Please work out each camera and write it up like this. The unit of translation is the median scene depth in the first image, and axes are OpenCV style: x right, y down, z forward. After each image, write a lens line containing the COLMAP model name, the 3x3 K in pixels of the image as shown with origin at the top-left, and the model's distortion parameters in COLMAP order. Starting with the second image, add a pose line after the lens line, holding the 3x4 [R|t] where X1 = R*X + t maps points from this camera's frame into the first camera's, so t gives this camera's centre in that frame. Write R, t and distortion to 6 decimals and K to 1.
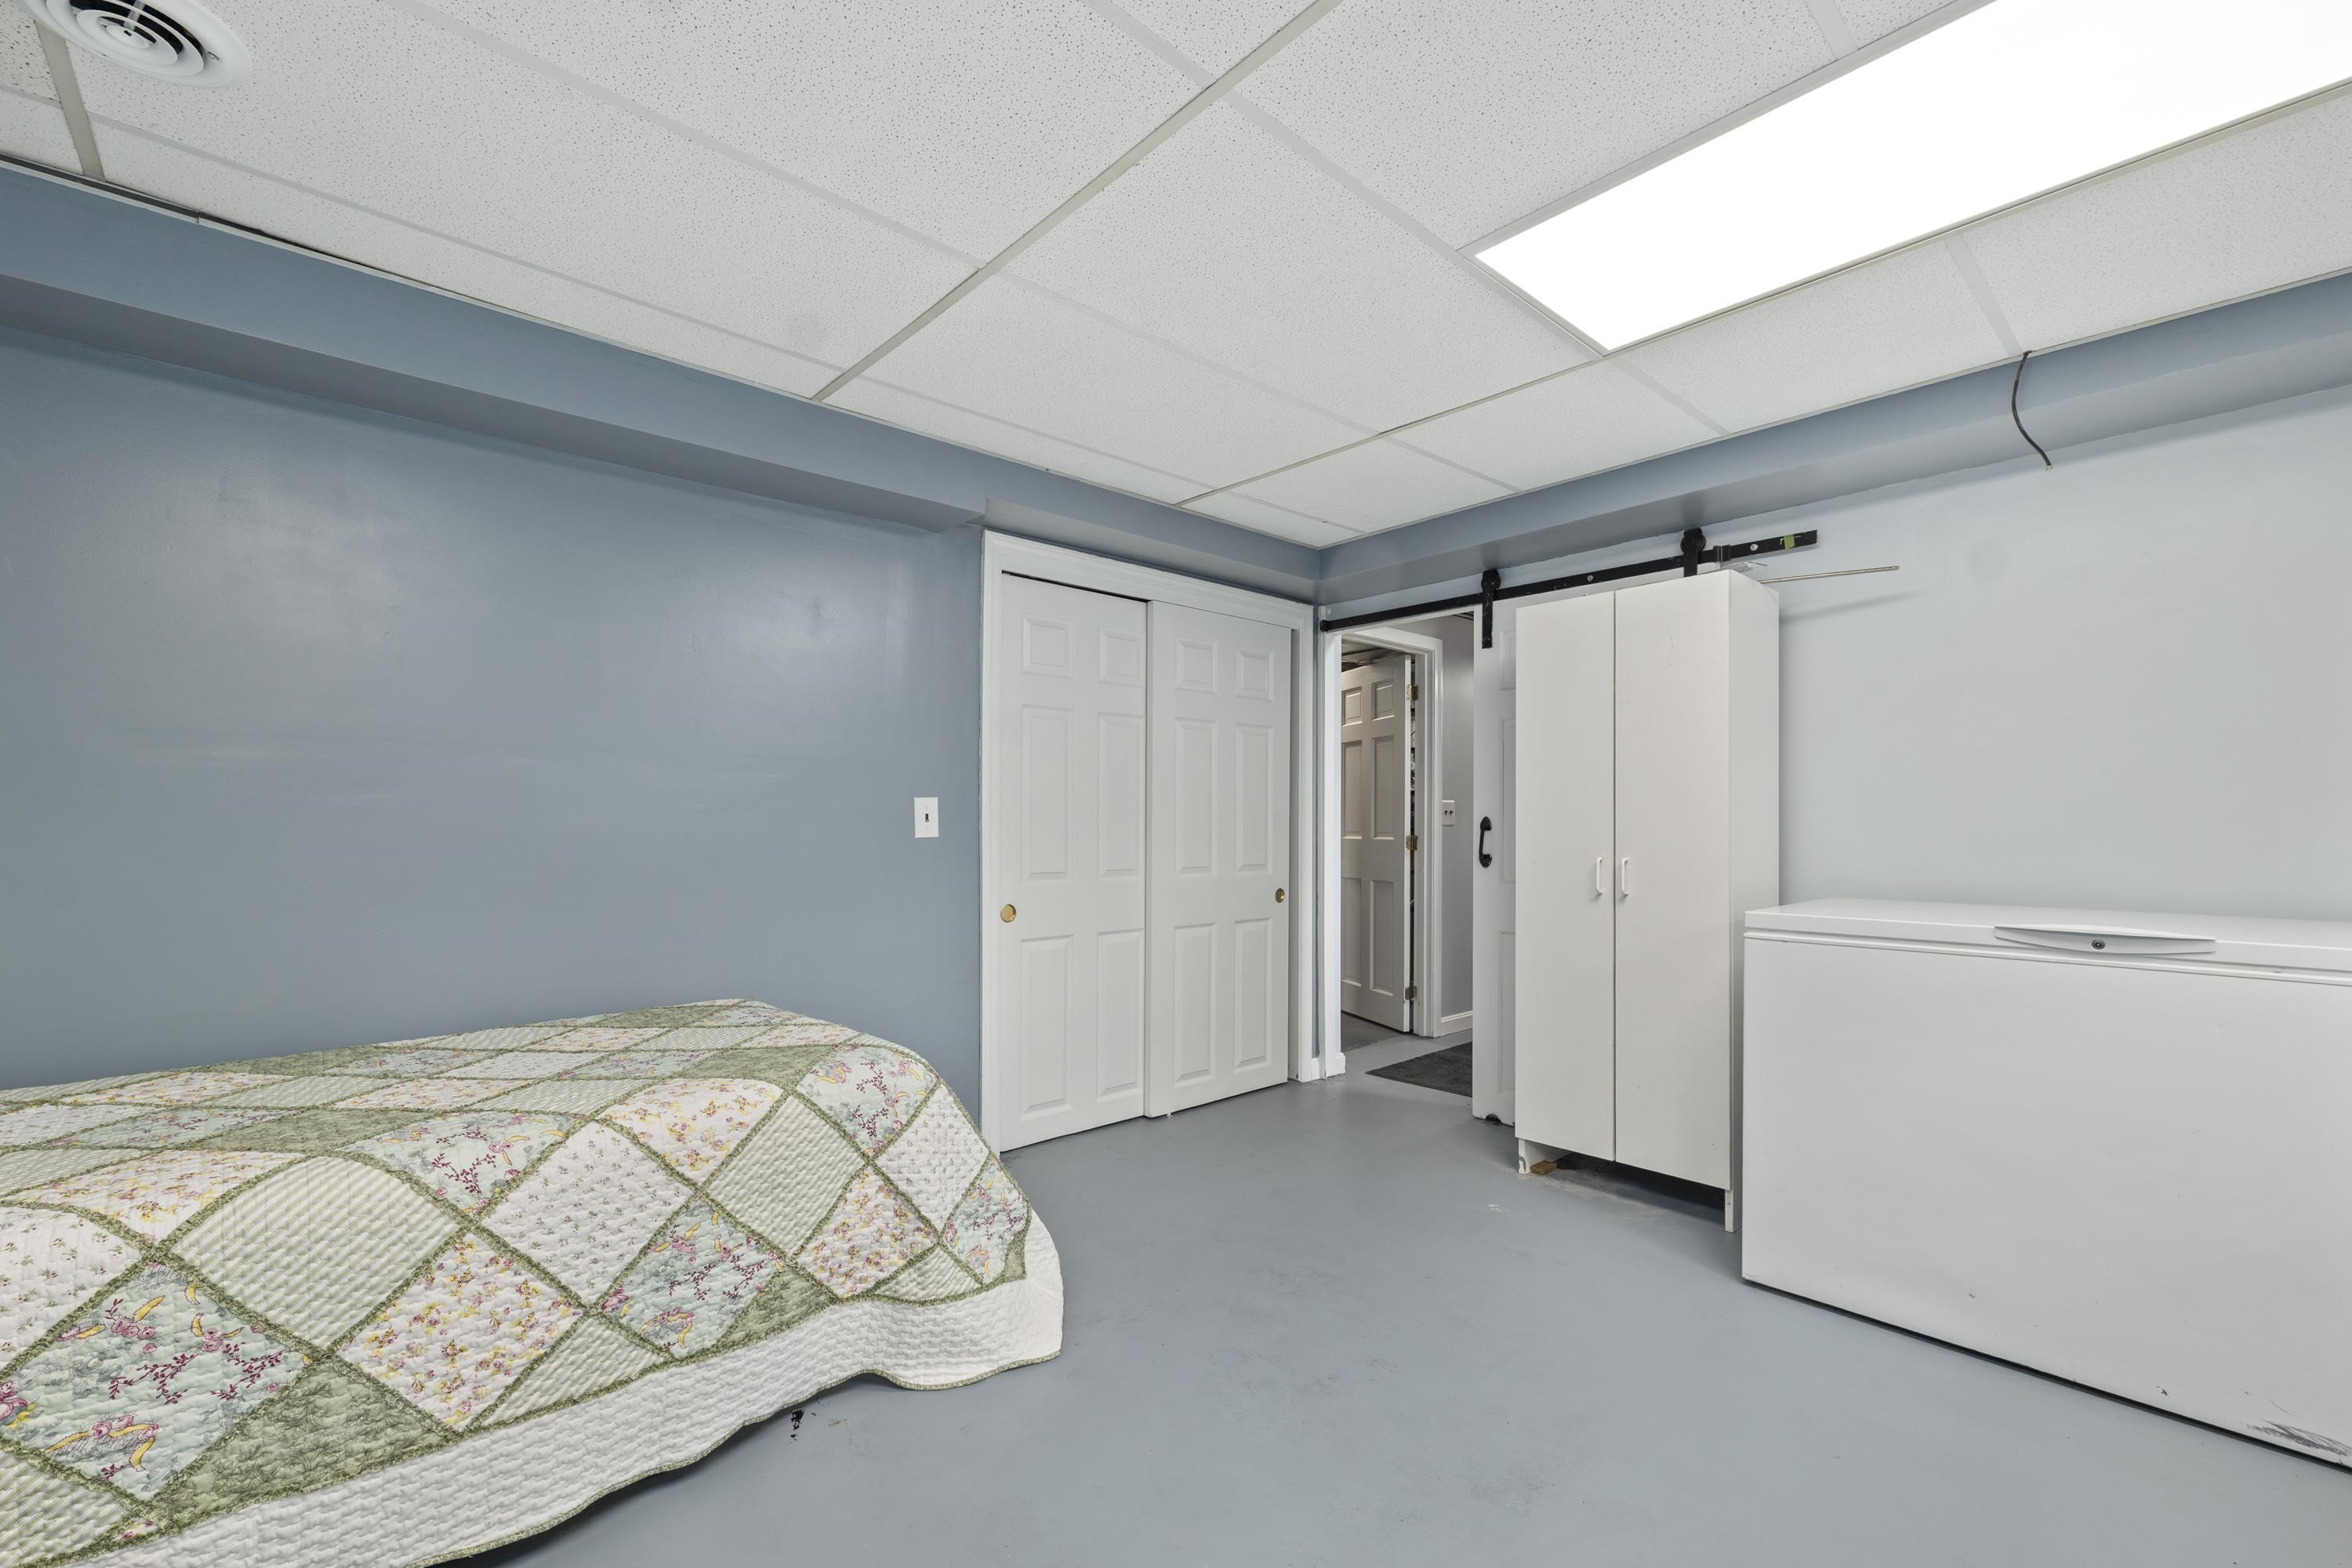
lens RADIAL K [[979.5, 0, 1178.8], [0, 979.5, 808.2], [0, 0, 1]] dist [0.001502, 0.000660]
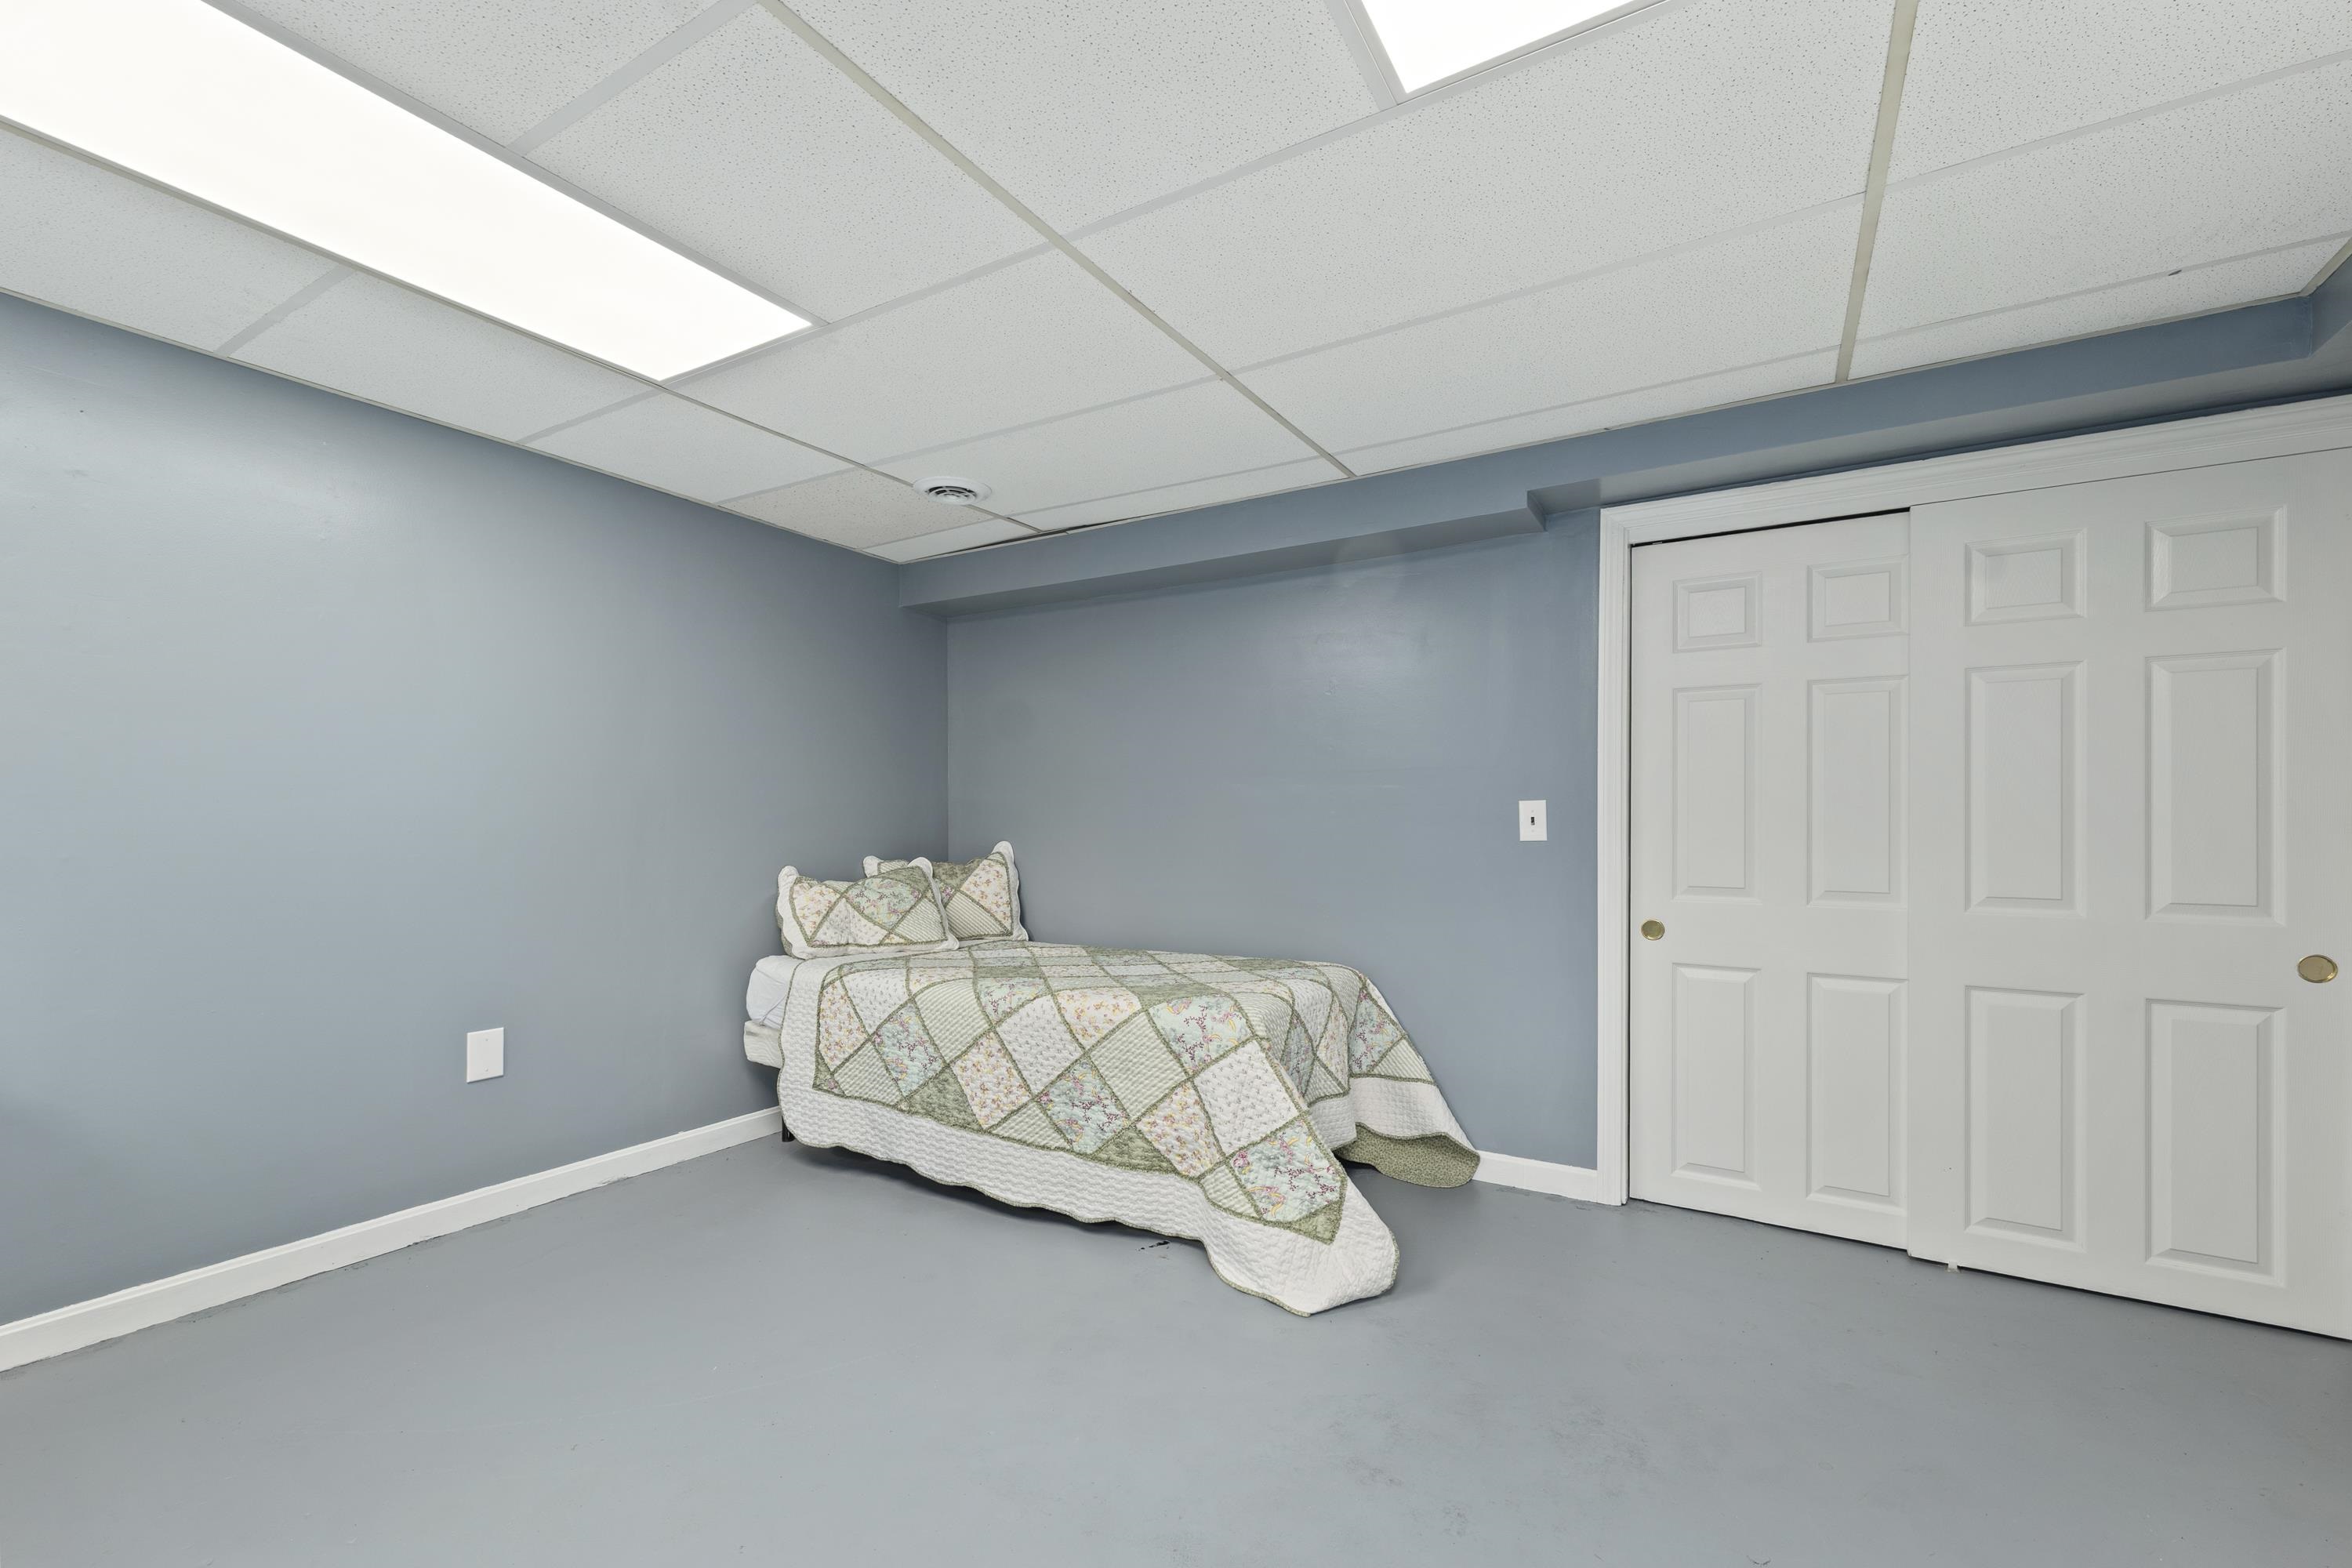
lens RADIAL K [[979.5, 0, 1174.4], [0, 979.5, 794.5], [0, 0, 1]] dist [0.001502, 0.000660]
pose [[0.279618, -0.029313, -0.959664, 1.067689], [0.010724, 0.999567, -0.027407, 0.011368], [0.960052, -0.002628, 0.279811, 0.668020]]
